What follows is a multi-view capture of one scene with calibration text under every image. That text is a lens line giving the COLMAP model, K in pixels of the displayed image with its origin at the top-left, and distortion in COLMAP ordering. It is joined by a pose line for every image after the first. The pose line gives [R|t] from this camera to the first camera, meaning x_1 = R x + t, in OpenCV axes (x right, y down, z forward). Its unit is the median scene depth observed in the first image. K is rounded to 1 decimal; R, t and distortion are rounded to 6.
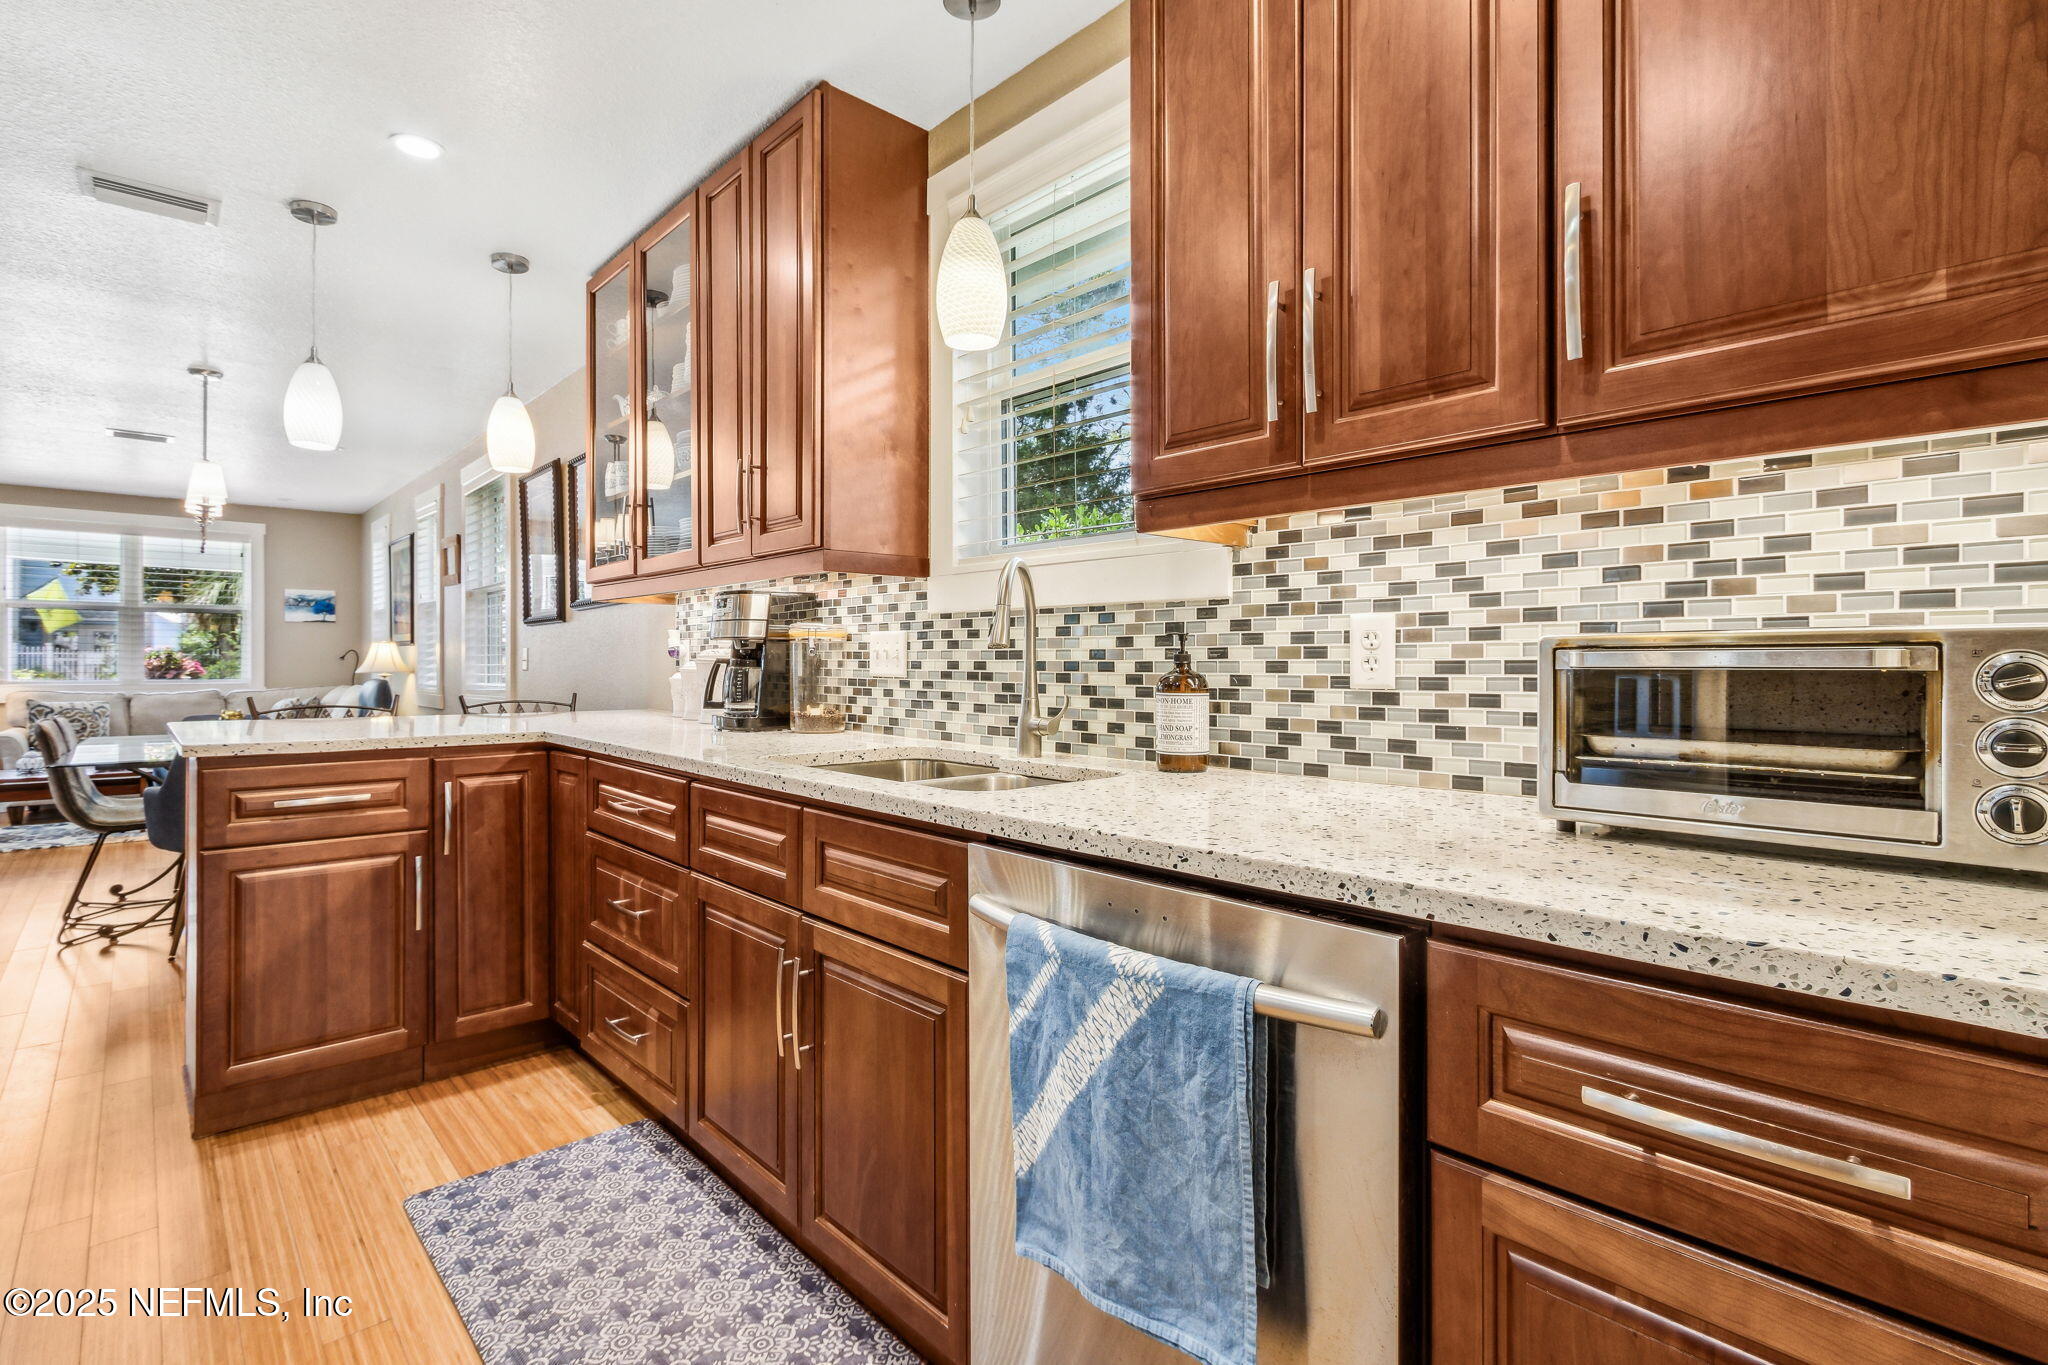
lens RADIAL K [[959.5, 0, 1023.1], [0, 959.5, 664.4], [0, 0, 1]] dist [0.001759, -0.002348]
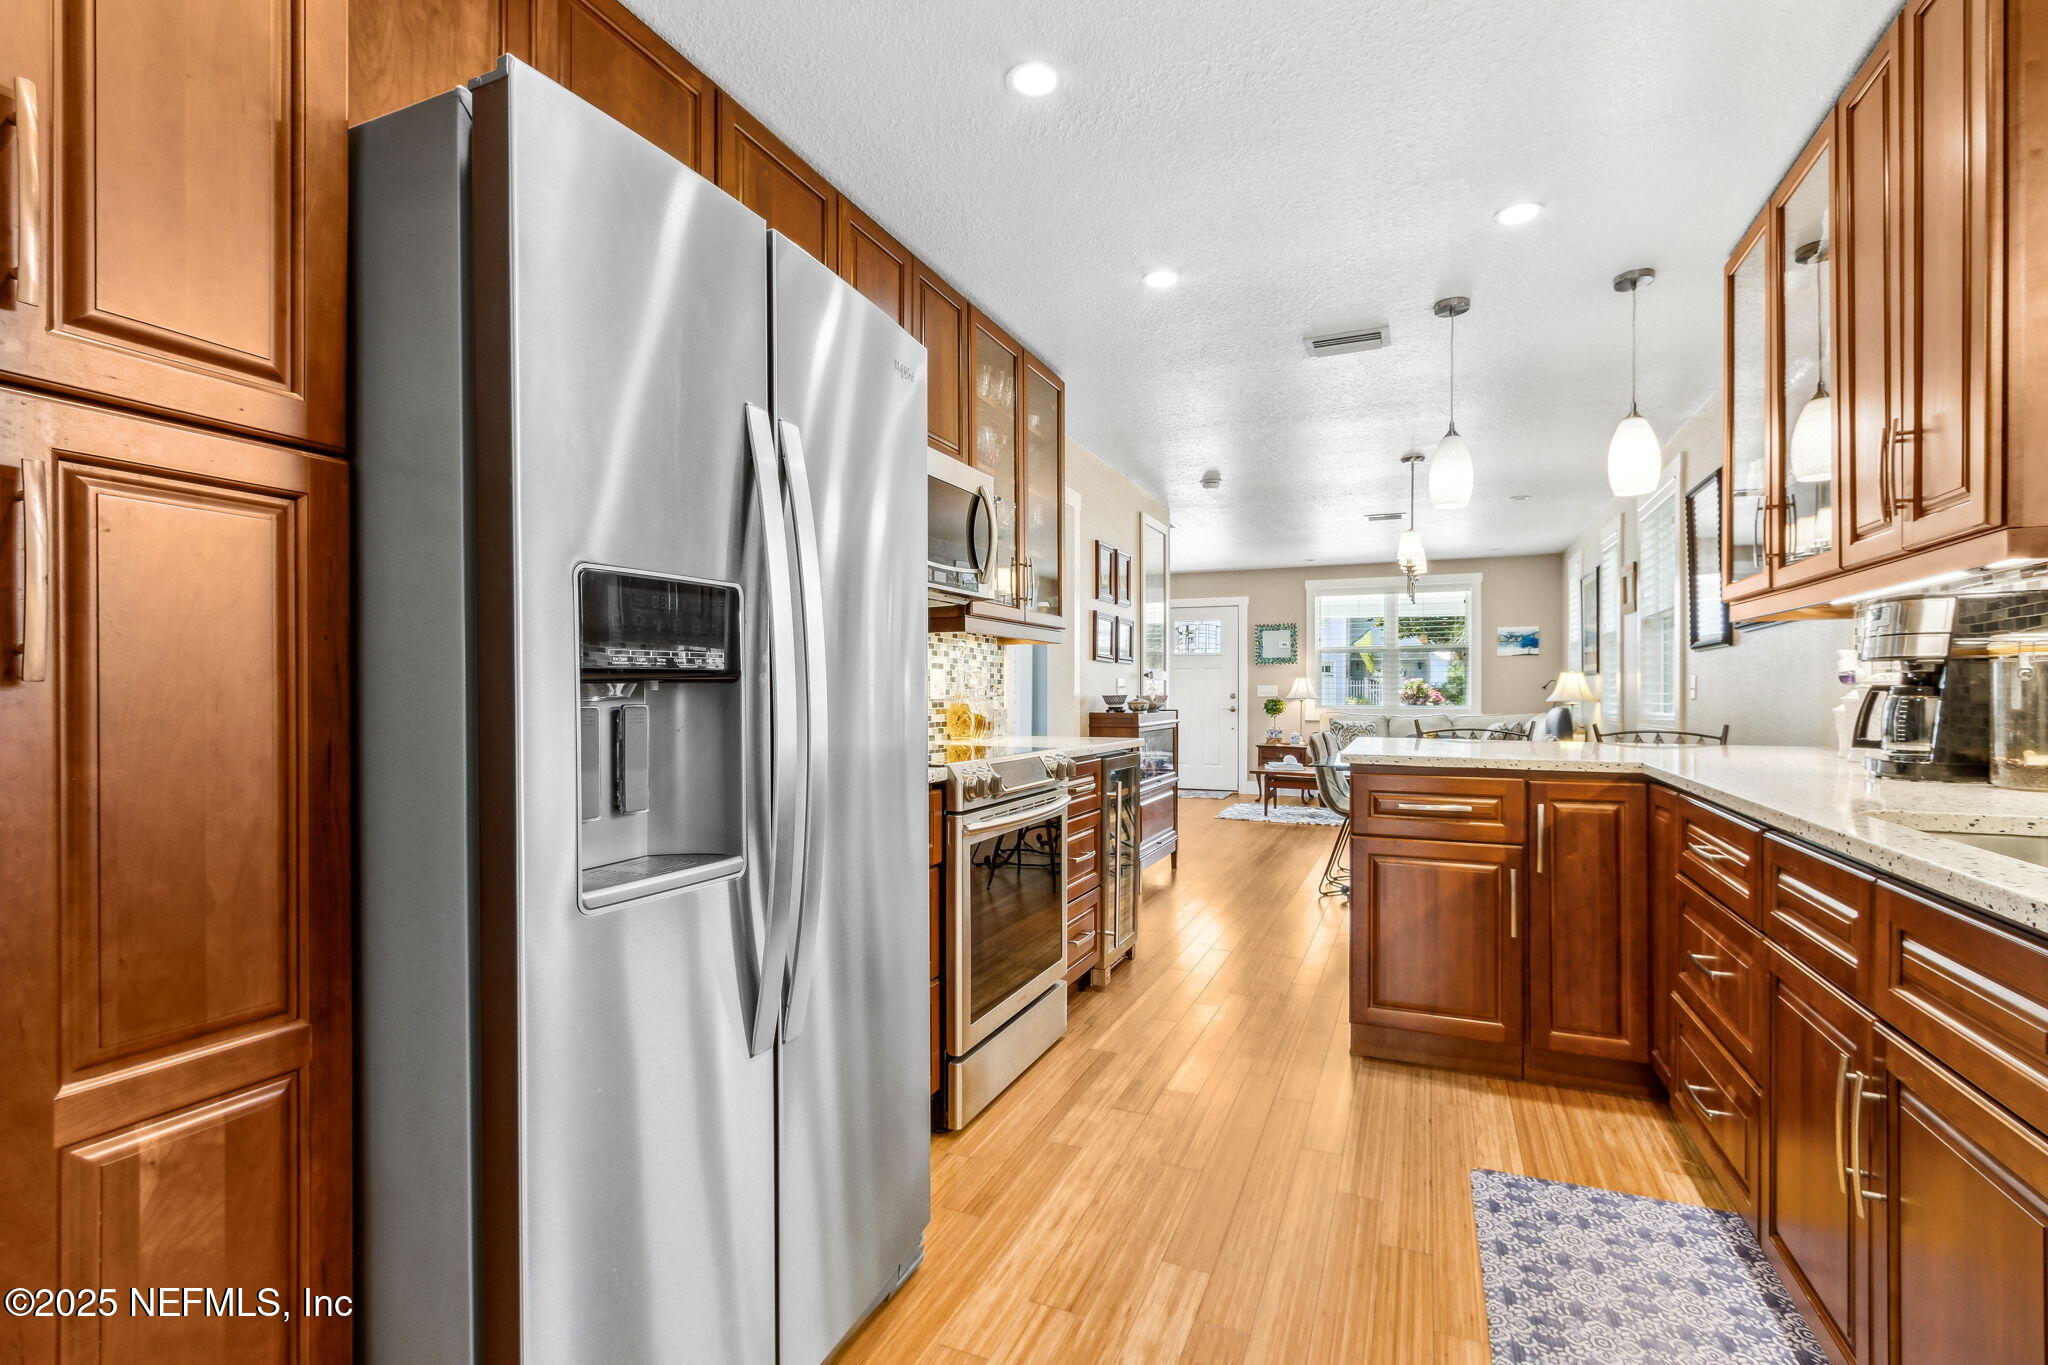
lens RADIAL K [[959.5, 0, 1015.8], [0, 959.5, 694.9], [0, 0, 1]] dist [0.001759, -0.002348]
pose [[0.399170, 0.001170, -0.916876, 0.129026], [-0.000145, 0.999999, 0.001212, 0.001225], [0.916877, -0.000351, 0.399170, 0.045980]]
